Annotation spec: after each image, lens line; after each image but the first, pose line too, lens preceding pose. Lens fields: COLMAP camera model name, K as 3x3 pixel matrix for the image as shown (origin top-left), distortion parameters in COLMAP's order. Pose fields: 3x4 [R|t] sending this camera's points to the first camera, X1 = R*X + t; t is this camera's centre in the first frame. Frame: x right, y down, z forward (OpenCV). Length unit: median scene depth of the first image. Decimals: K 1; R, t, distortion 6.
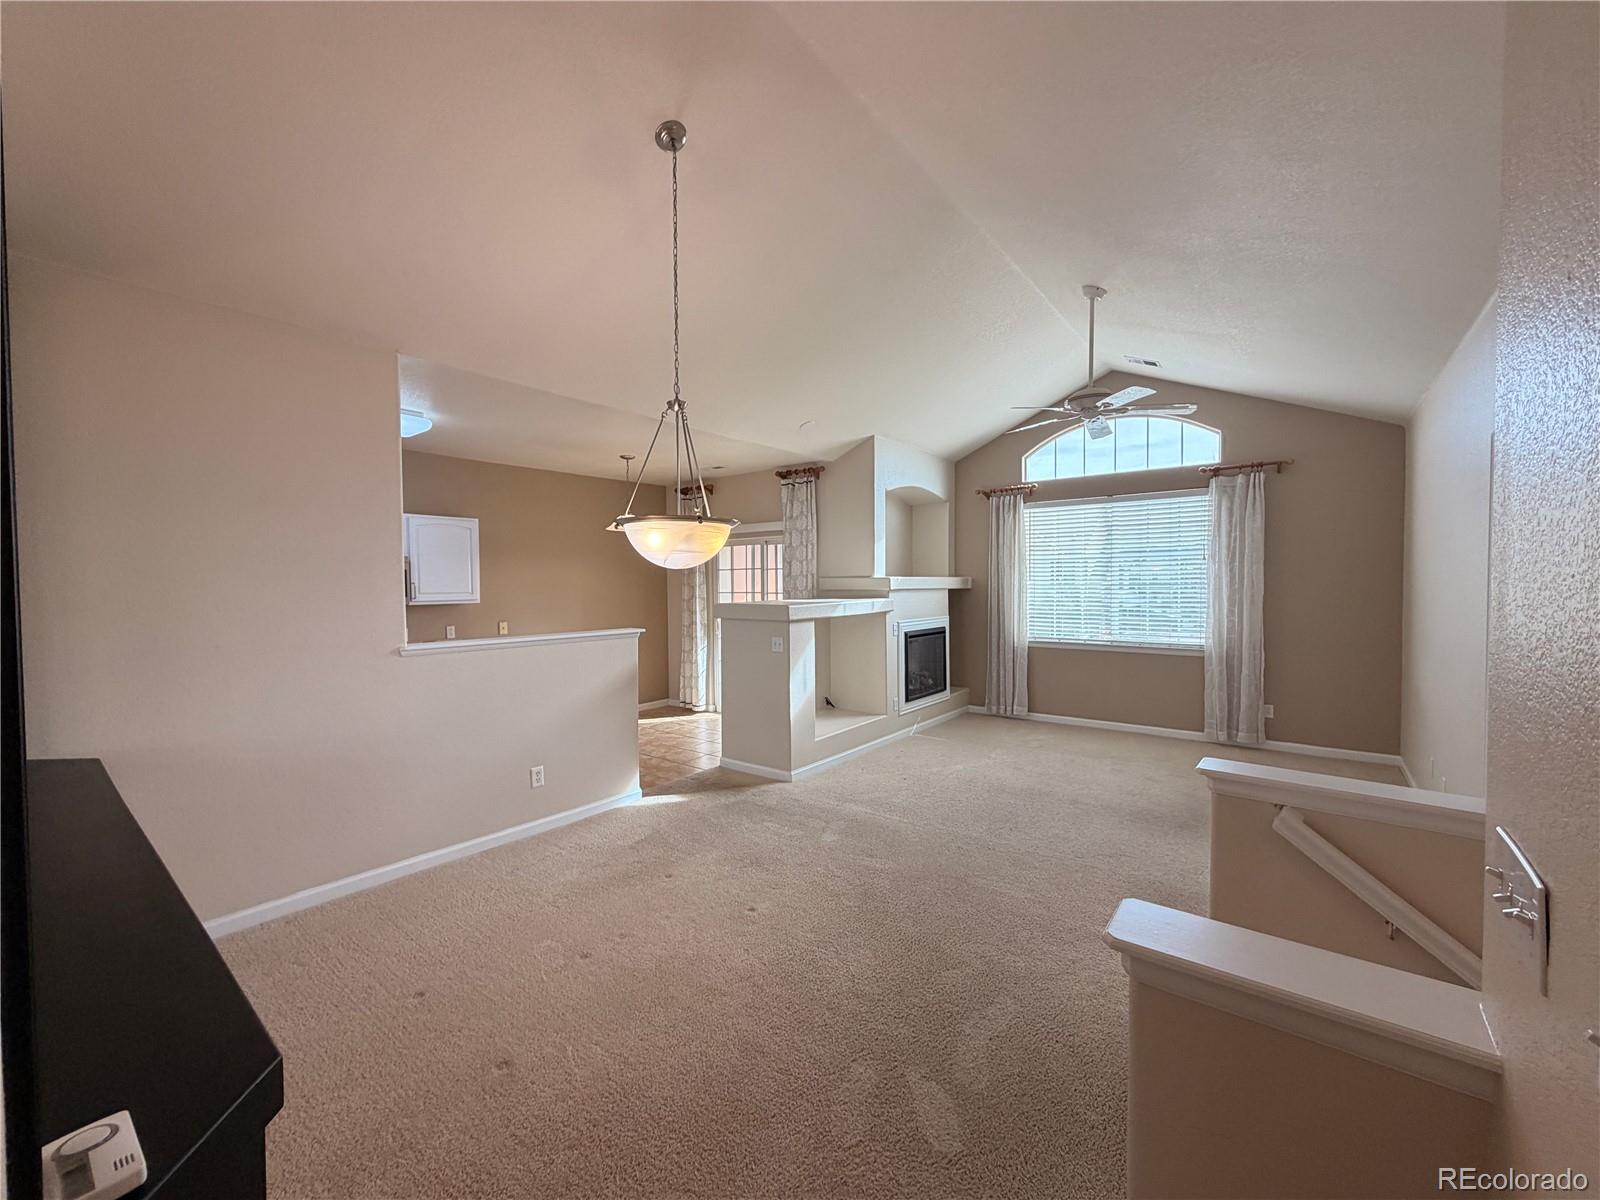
lens RADIAL K [[640.2, 0, 798.6], [0, 640.2, 596.8], [0, 0, 1]] dist [0.000997, -0.000125]
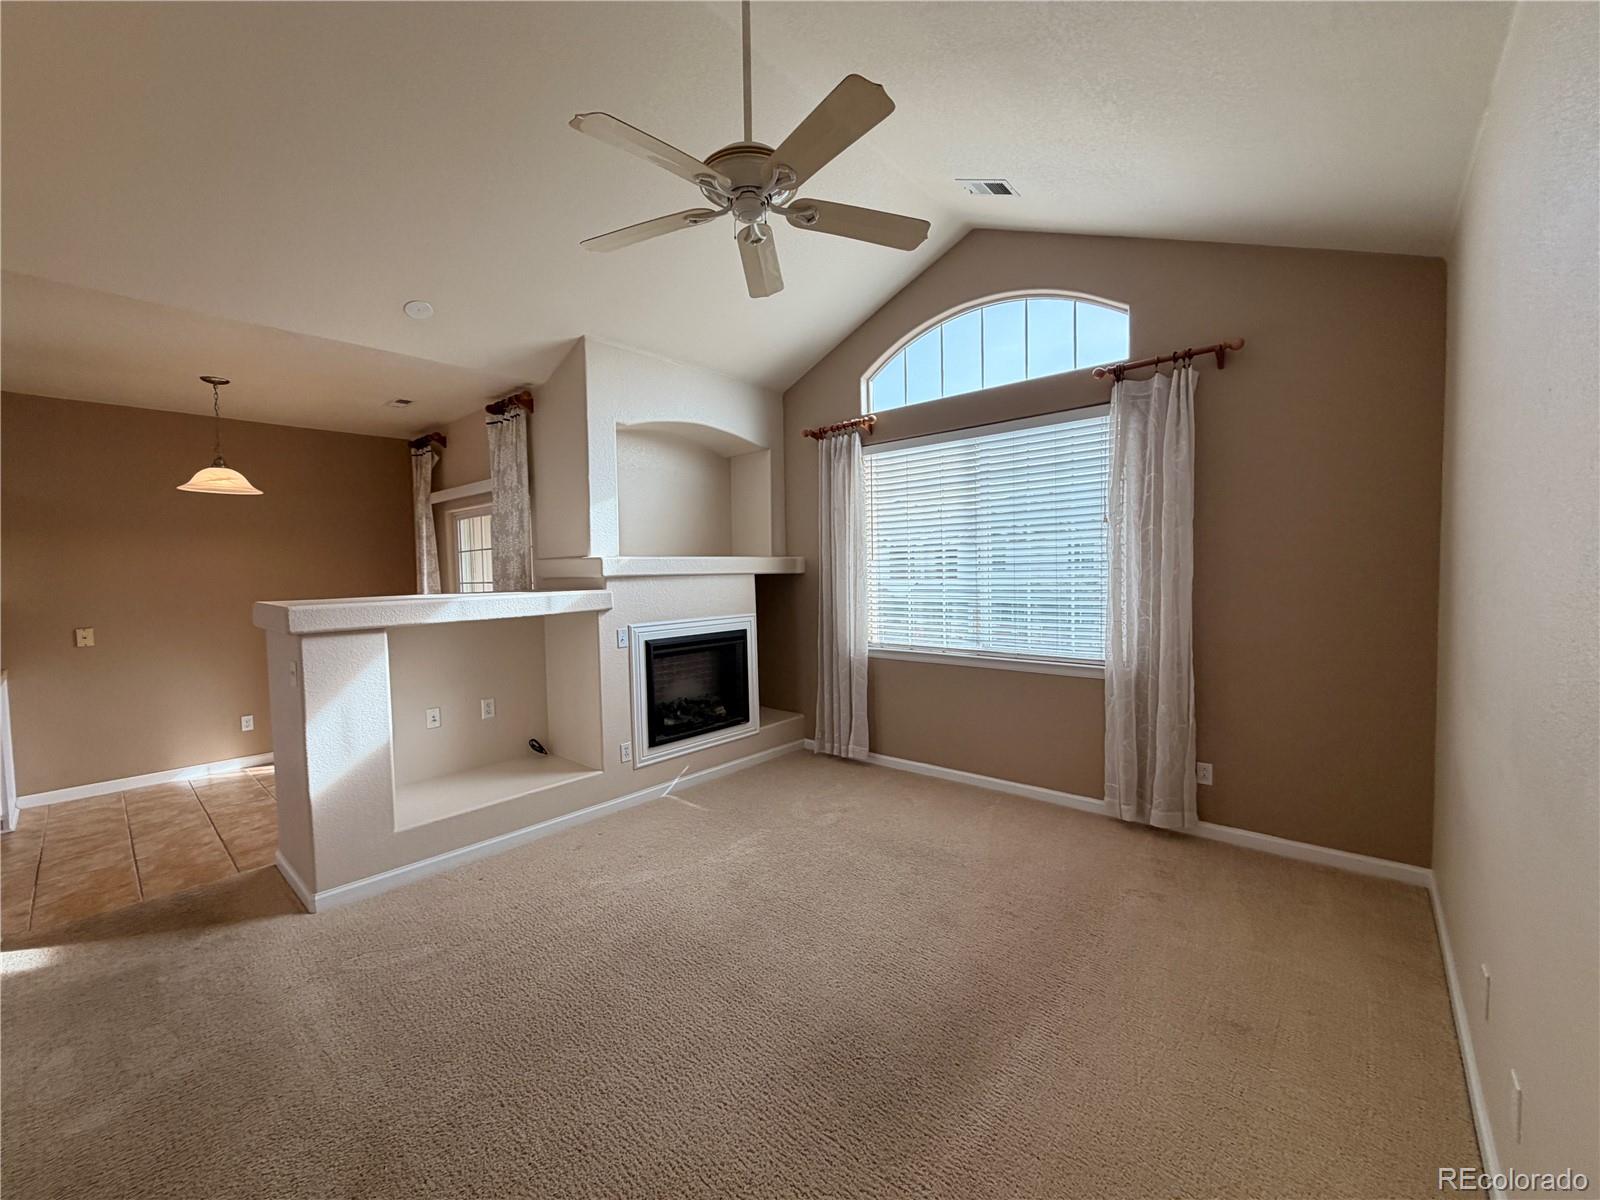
lens RADIAL K [[640.4, 0, 797.8], [0, 640.4, 599.8], [0, 0, 1]] dist [-0.000098, -0.000113]
pose [[0.998448, -0.008879, -0.054983, 0.370450], [0.010229, 0.999652, 0.024314, -0.001389], [0.054748, -0.024839, 0.998191, 0.368633]]
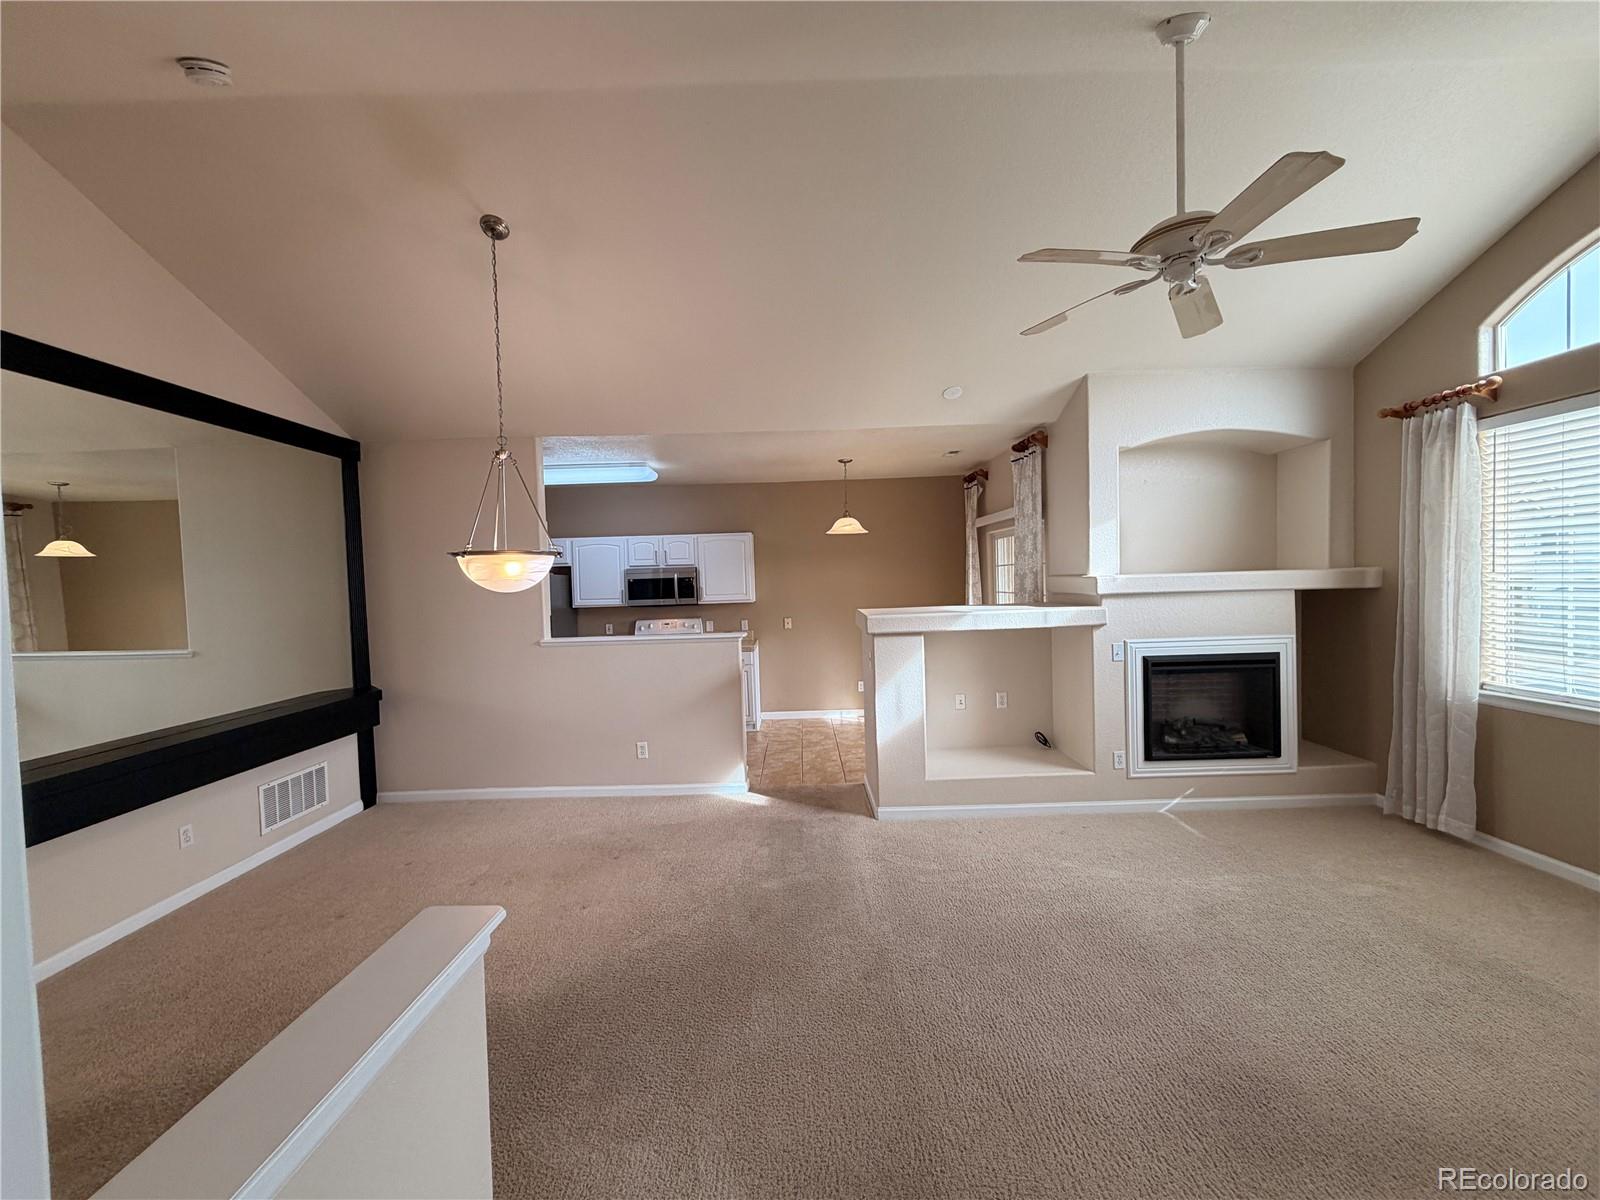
lens RADIAL K [[639.6, 0, 794.0], [0, 639.6, 599.4], [0, 0, 1]] dist [-0.001398, -0.000246]
pose [[0.618152, 0.015240, -0.785911, 0.482188], [0.008528, 0.999623, 0.026092, -0.026320], [0.786013, -0.022831, 0.617789, 0.309055]]
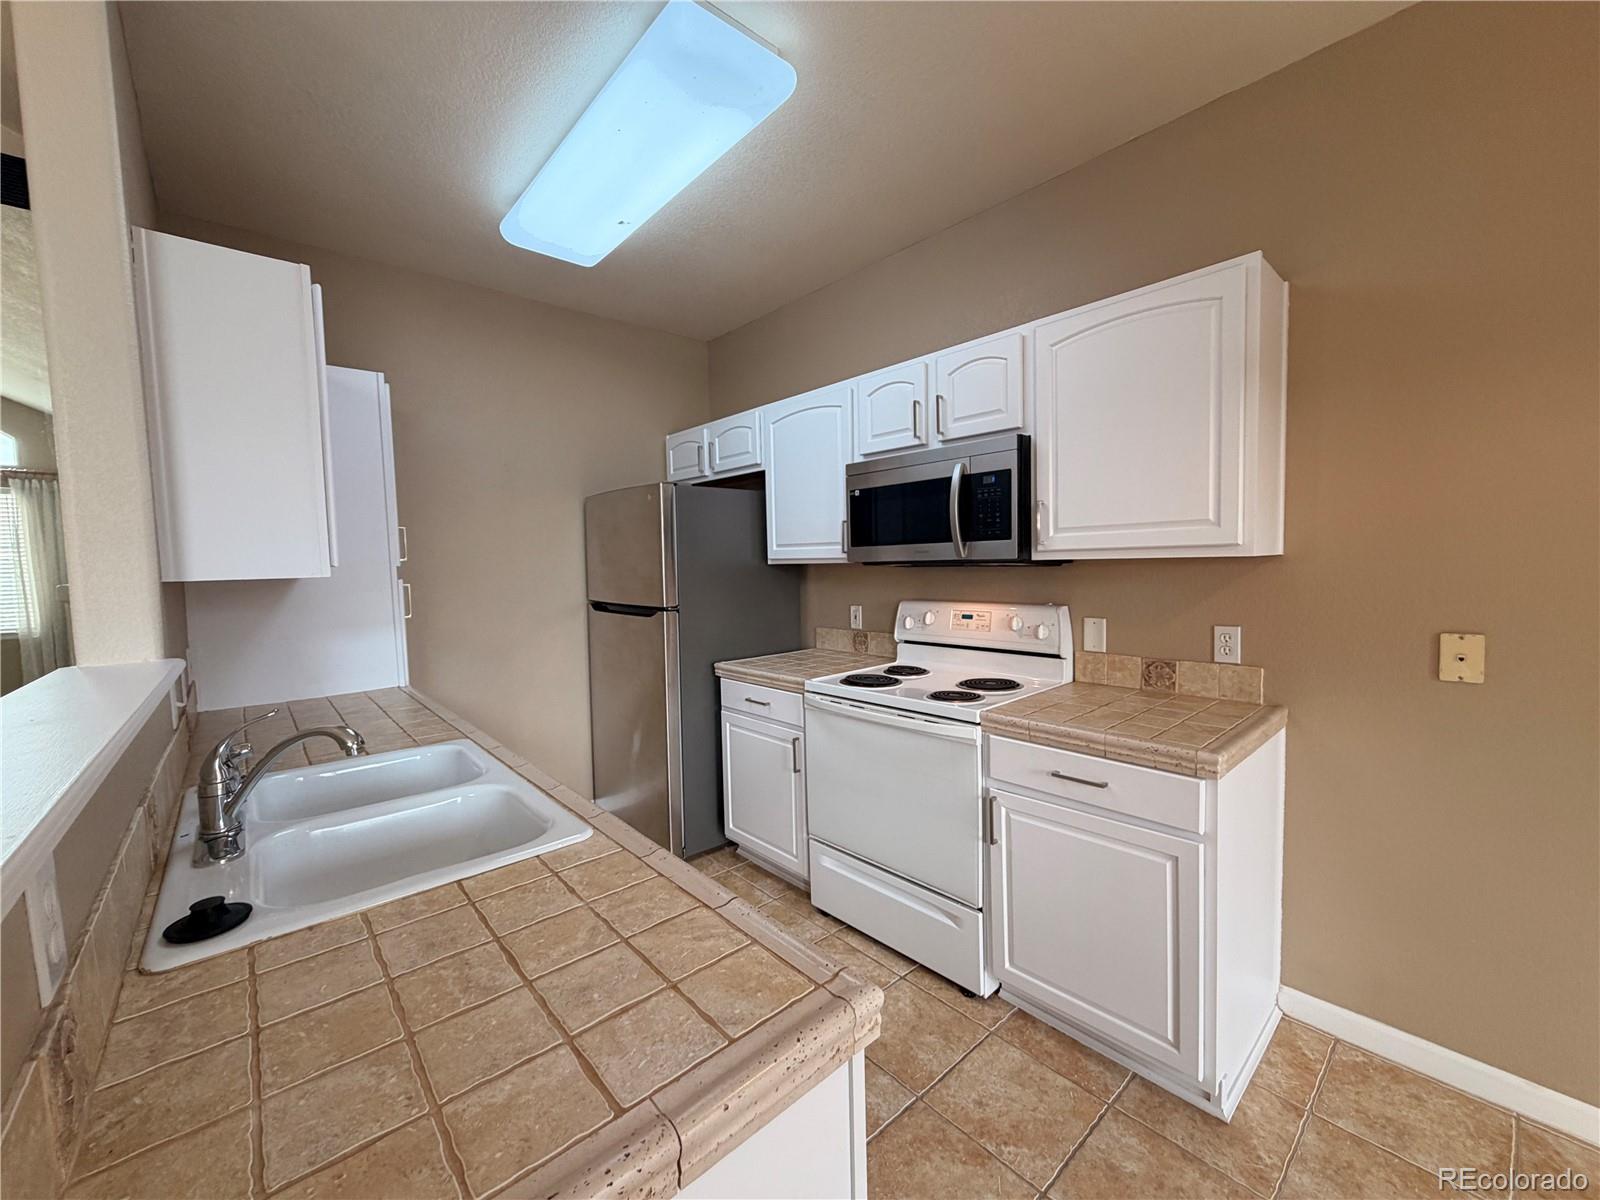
lens RADIAL K [[640.8, 0, 802.0], [0, 640.8, 595.9], [0, 0, 1]] dist [-0.000702, -0.000255]
pose [[-0.175366, 0.071482, -0.981905, -0.178627], [0.007086, 0.997426, 0.071346, 0.004747], [0.984478, 0.005554, -0.175421, 0.832144]]
